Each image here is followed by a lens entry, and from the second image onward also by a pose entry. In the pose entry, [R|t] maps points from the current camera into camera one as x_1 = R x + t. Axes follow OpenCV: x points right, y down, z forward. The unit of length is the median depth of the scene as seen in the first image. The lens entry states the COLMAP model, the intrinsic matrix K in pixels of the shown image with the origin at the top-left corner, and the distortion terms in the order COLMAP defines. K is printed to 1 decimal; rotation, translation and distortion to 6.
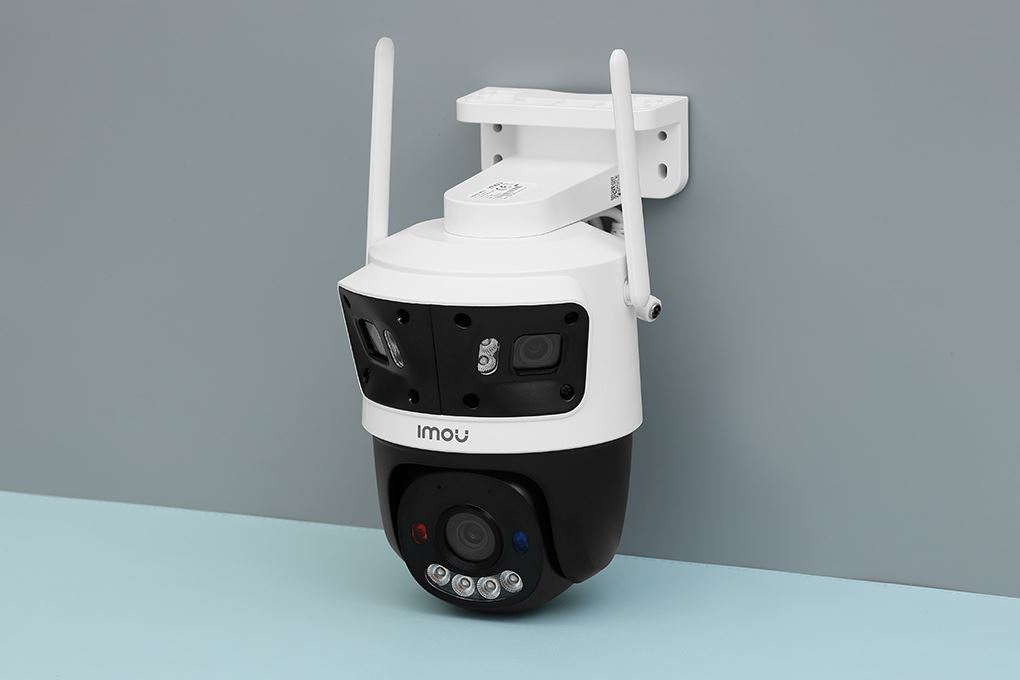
lens RADIAL K [[3552.4, 0, 510.0], [0, 3552.4, 340.0], [0, 0, 1]] dist [0.318943, 0.575281]
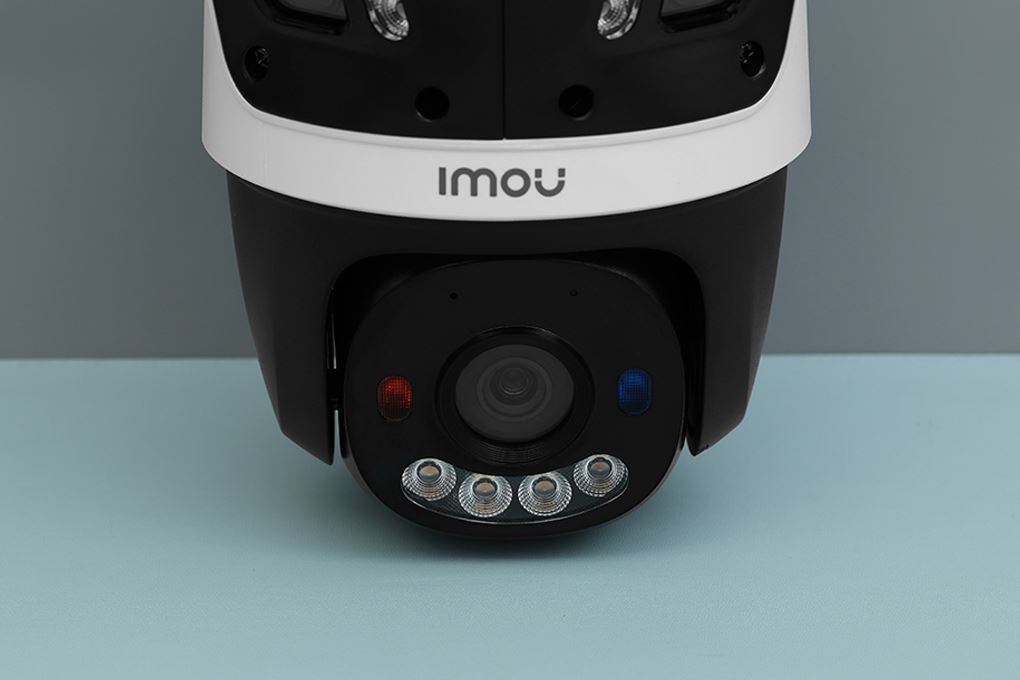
lens RADIAL K [[3552.4, 0, 510.0], [0, 3552.4, 340.0], [0, 0, 1]] dist [0.318943, 0.575281]
pose [[0.909537, -0.129675, 0.394875, -0.193478], [0.078750, 0.986640, 0.142619, -0.017021], [-0.408093, -0.098621, 0.907598, 0.589433]]
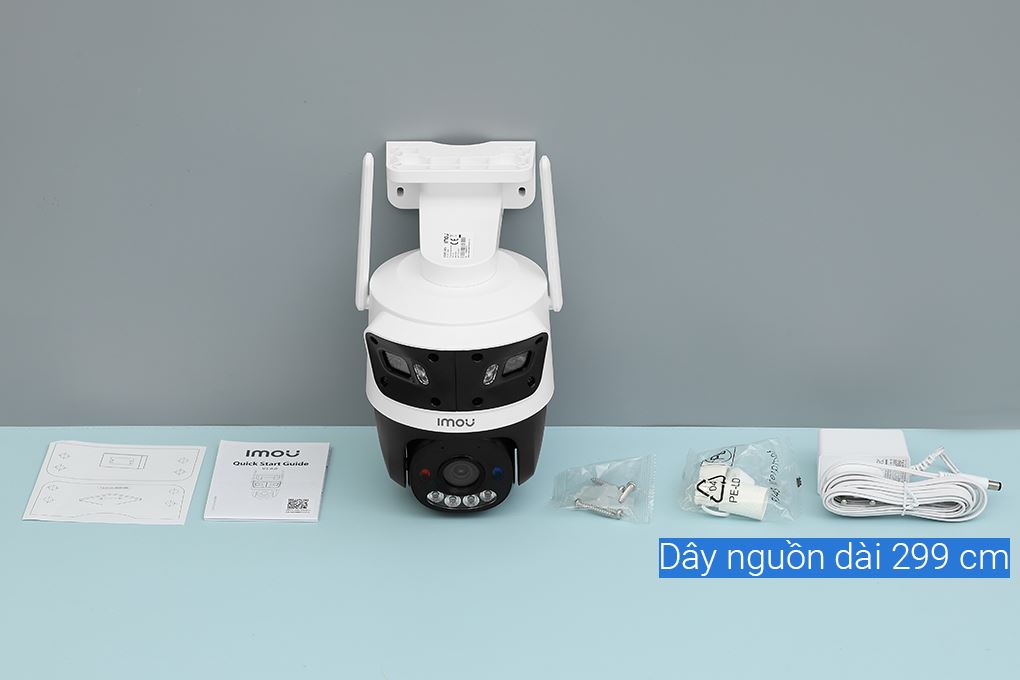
lens RADIAL K [[3552.4, 0, 510.0], [0, 3552.4, 340.0], [0, 0, 1]] dist [0.318943, 0.575281]
pose [[0.916451, -0.179256, 0.357749, -0.528373], [0.075911, 0.955694, 0.284406, -0.432002], [-0.392880, -0.233487, 0.889454, -0.345670]]
